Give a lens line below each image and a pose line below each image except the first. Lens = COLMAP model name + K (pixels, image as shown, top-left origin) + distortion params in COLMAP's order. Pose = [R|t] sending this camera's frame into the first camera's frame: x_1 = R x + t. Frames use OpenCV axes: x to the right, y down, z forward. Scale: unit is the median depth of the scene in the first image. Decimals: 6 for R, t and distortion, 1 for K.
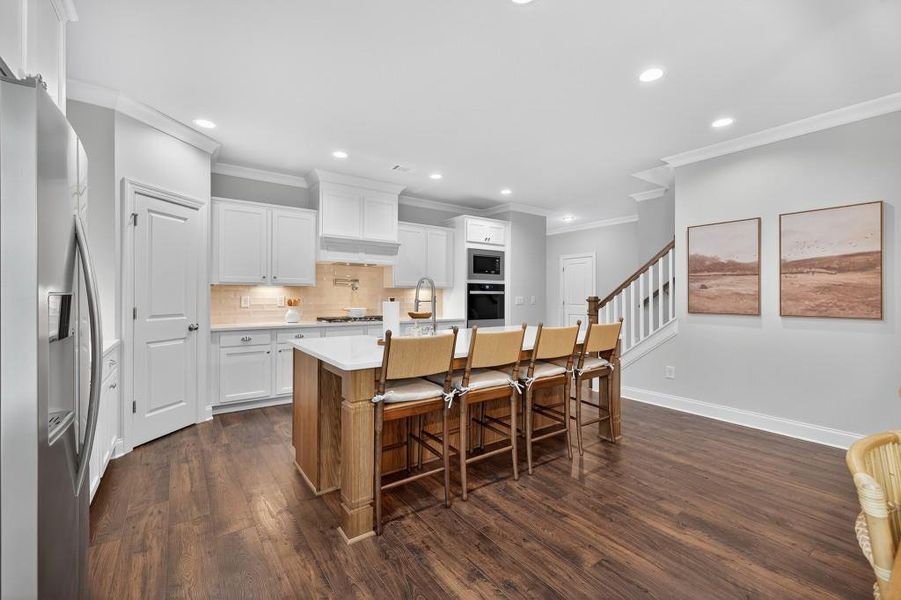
lens RADIAL K [[374.2, 0, 450.7], [0, 374.2, 296.2], [0, 0, 1]] dist [0.002934, 0.000453]
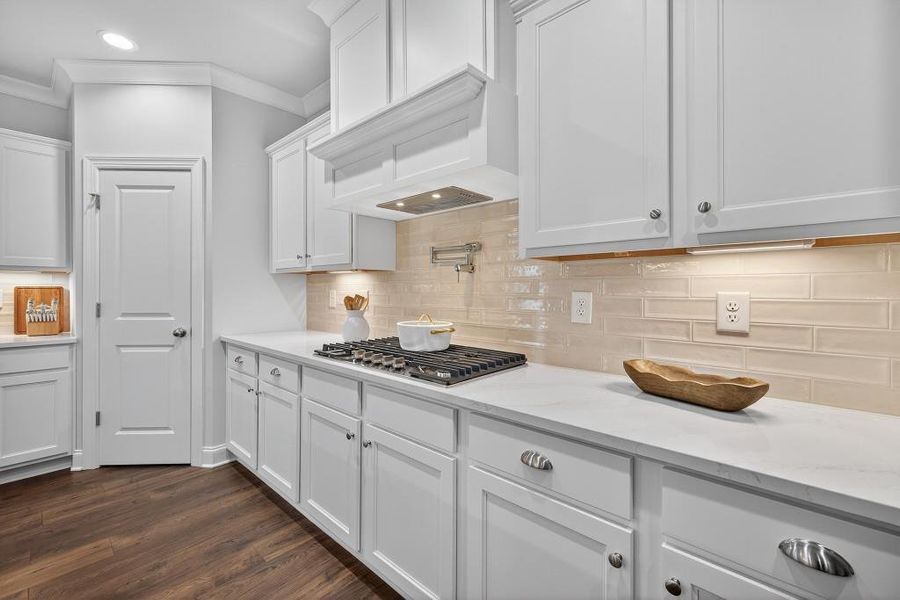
lens RADIAL K [[395.2, 0, 422.6], [0, 395.2, 296.3], [0, 0, 1]] dist [0.001669, 0.017122]
pose [[0.187684, 0.003020, -0.982225, 0.169081], [-0.005001, 0.999985, 0.002119, 0.007938], [0.982217, 0.004514, 0.187696, 1.346043]]
